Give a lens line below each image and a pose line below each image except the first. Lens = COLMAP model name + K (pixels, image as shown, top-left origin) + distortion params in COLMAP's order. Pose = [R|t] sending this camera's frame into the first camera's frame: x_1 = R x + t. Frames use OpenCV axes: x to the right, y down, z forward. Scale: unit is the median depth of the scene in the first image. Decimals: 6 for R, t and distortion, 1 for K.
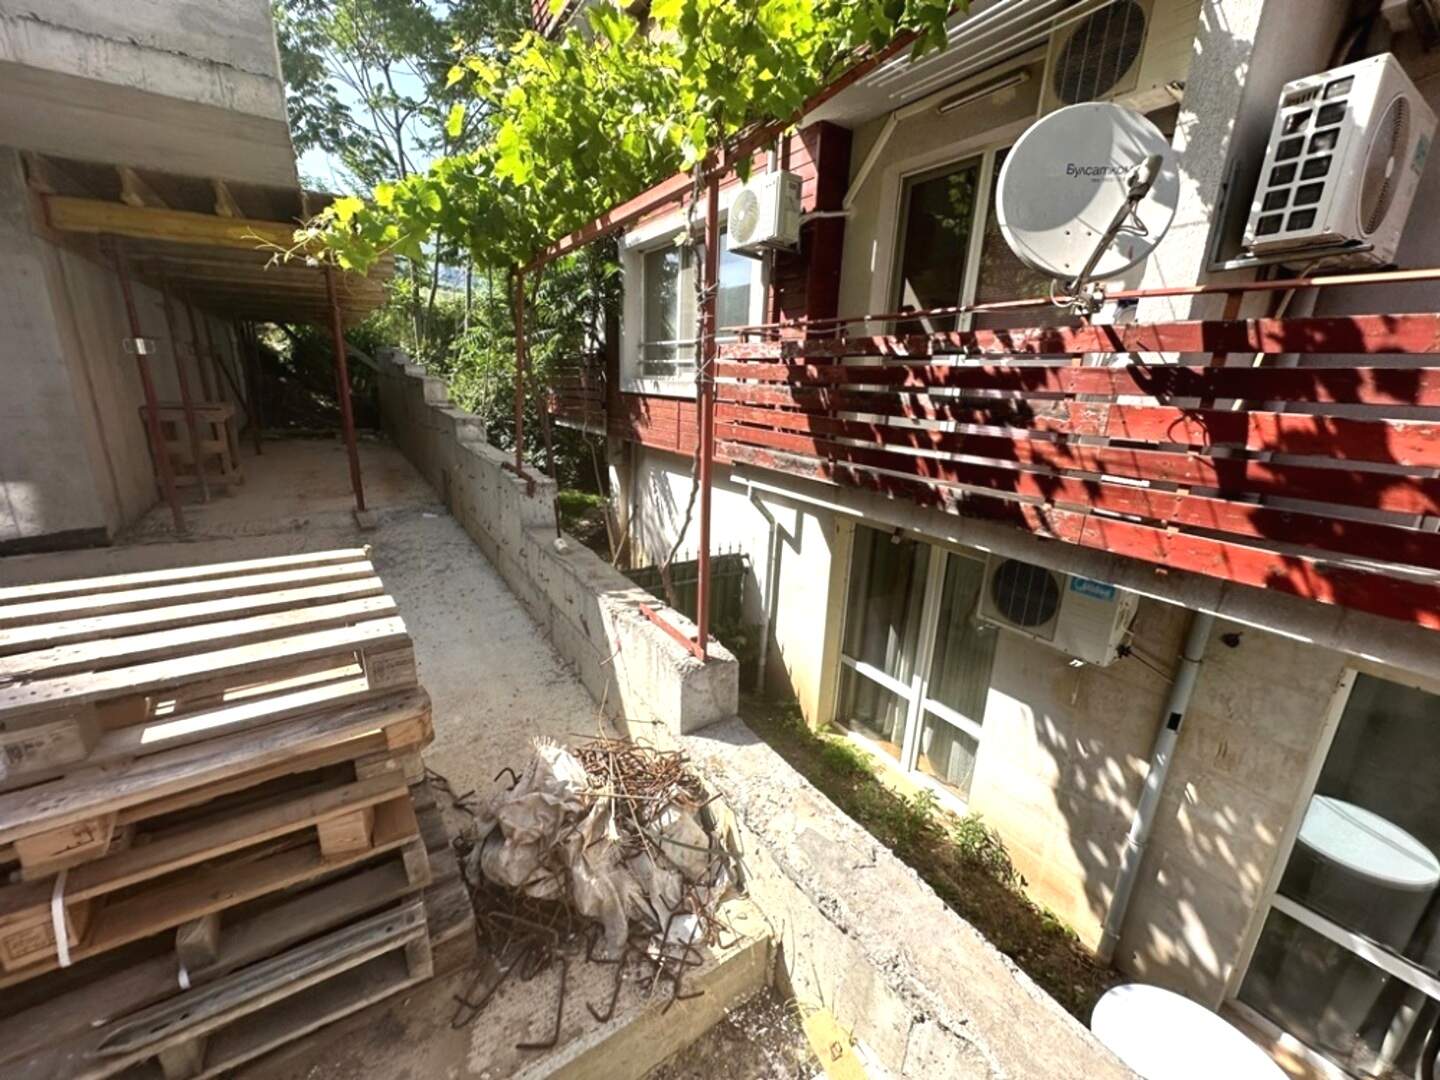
lens RADIAL K [[573.2, 0, 723.2], [0, 573.2, 541.0], [0, 0, 1]] dist [-0.000397, 0.000088]
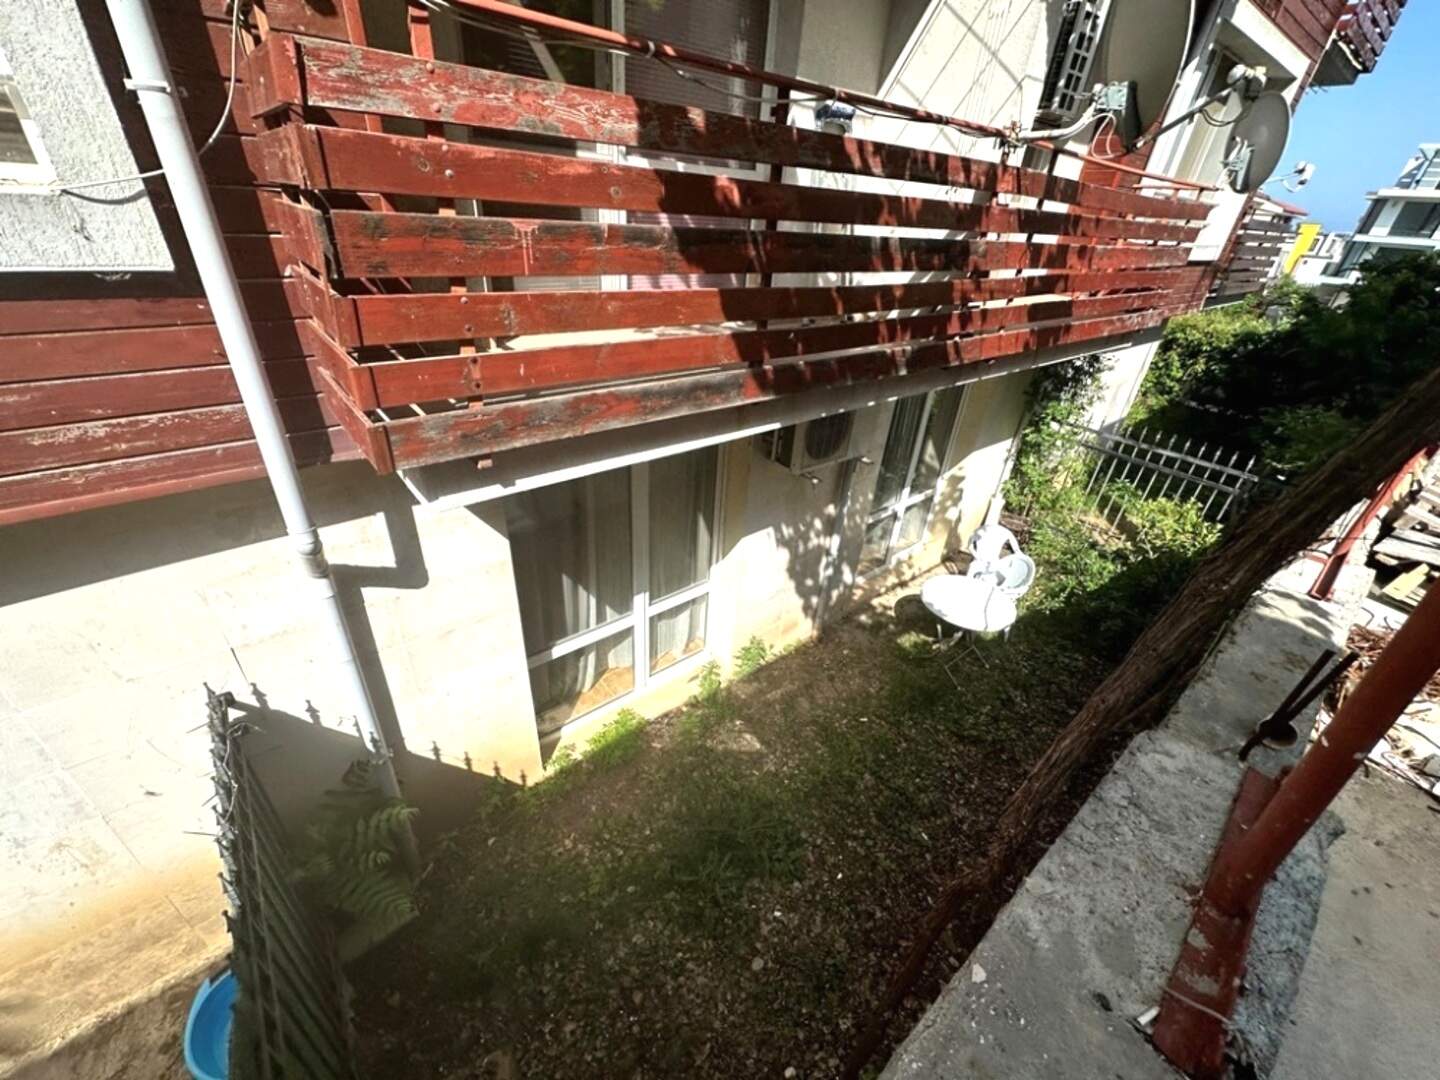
lens RADIAL K [[573.2, 0, 723.2], [0, 573.2, 541.0], [0, 0, 1]] dist [-0.000397, 0.000088]
pose [[-0.104578, -0.544287, 0.832356, -0.470092], [0.200260, 0.808276, 0.553702, -0.381616], [-0.974145, 0.224593, 0.024472, 1.242426]]
